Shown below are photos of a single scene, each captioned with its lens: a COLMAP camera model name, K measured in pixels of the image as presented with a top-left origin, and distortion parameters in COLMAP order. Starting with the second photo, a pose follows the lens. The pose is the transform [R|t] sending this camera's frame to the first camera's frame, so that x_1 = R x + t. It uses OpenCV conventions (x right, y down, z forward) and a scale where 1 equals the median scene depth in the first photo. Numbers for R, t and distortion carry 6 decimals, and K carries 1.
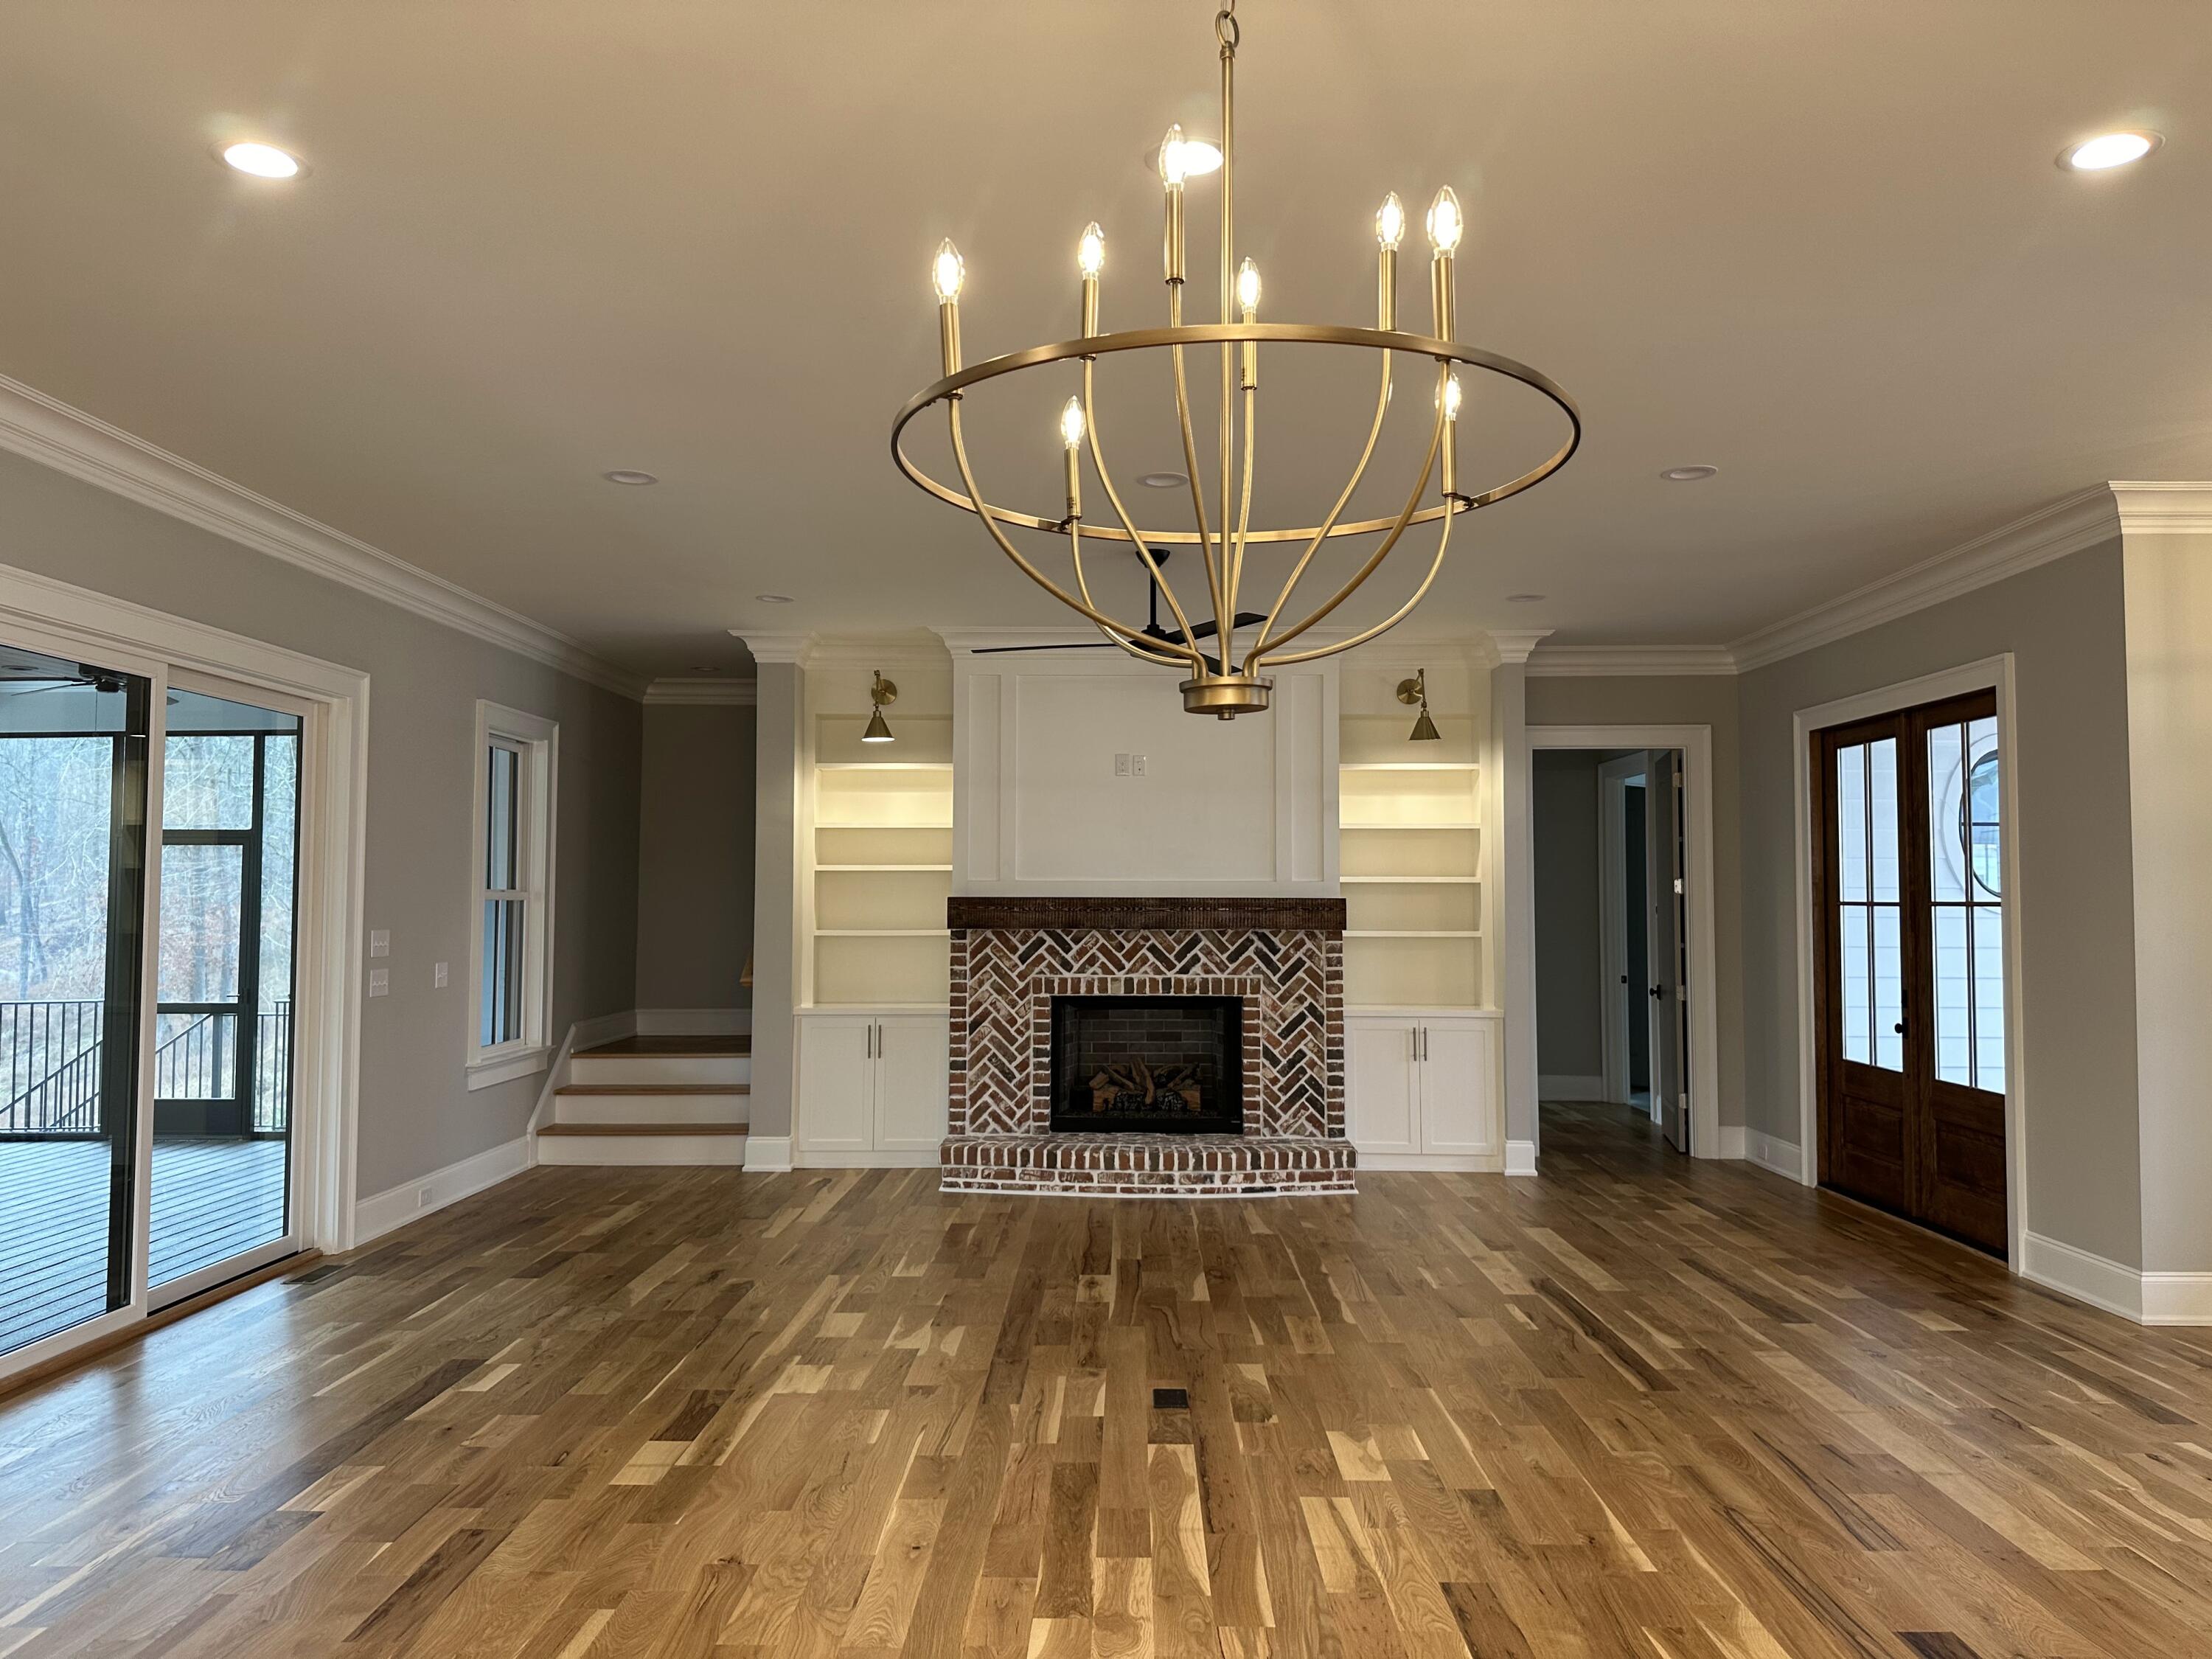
lens RADIAL K [[1558.5, 0, 1071.1], [0, 1558.5, 819.9], [0, 0, 1]] dist [0.058657, -0.063962]
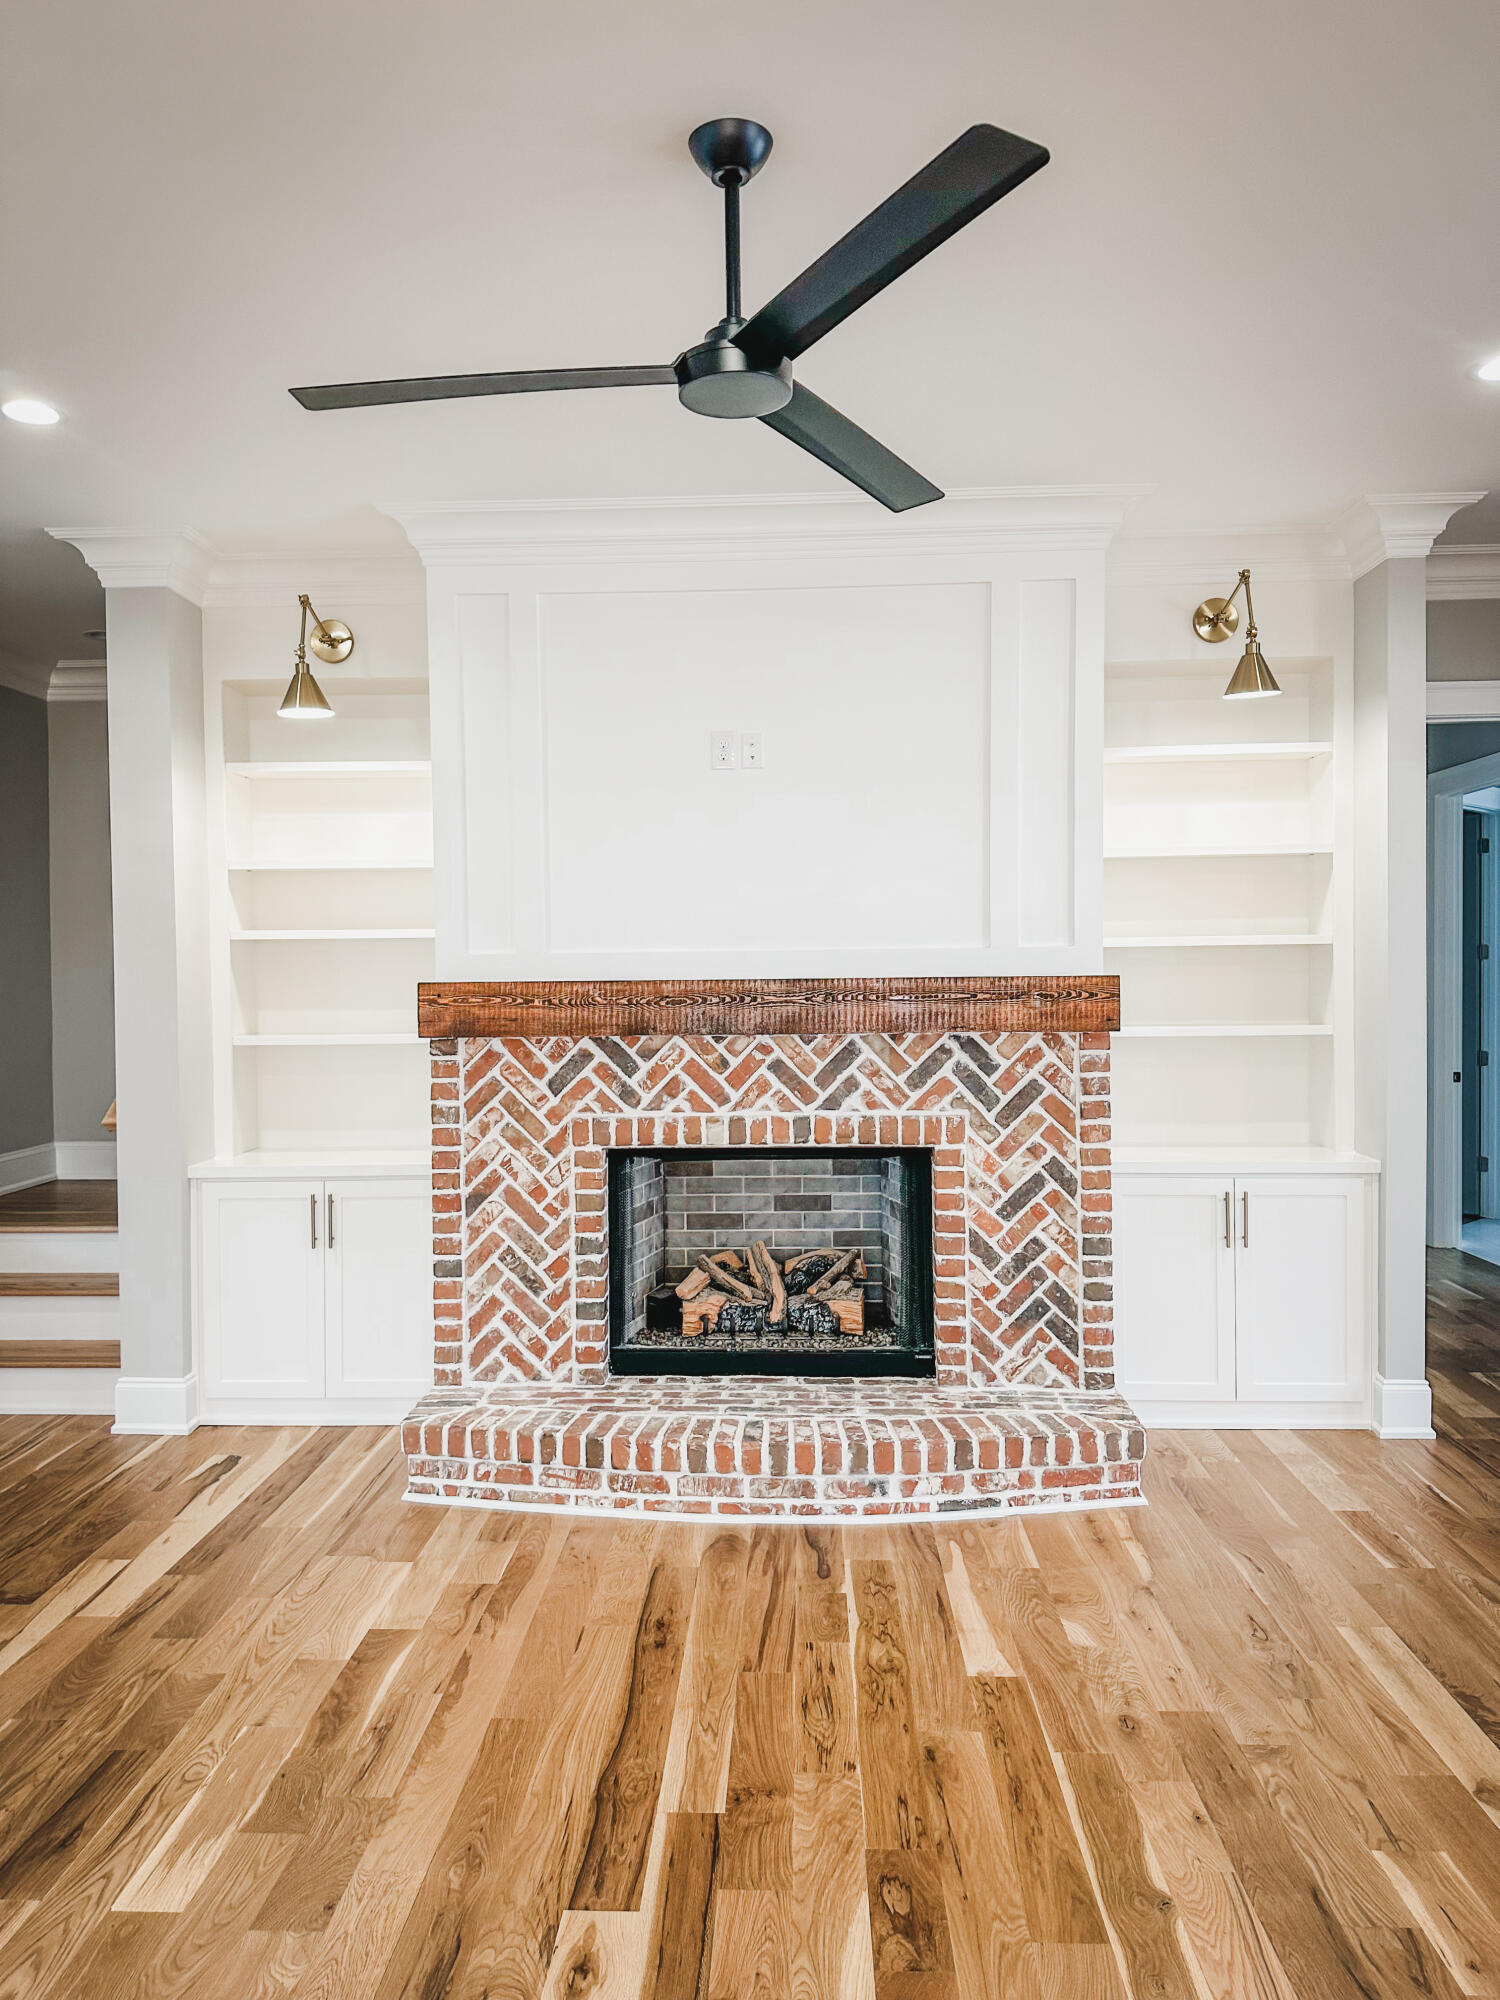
lens RADIAL K [[1409.1, 0, 725.6], [0, 1409.1, 996.0], [0, 0, 1]] dist [0.058657, -0.063962]
pose [[0.999757, -0.013559, -0.017357, 0.042637], [0.014755, 0.997384, 0.070767, 0.019211], [0.016352, -0.071006, 0.997342, 0.480558]]
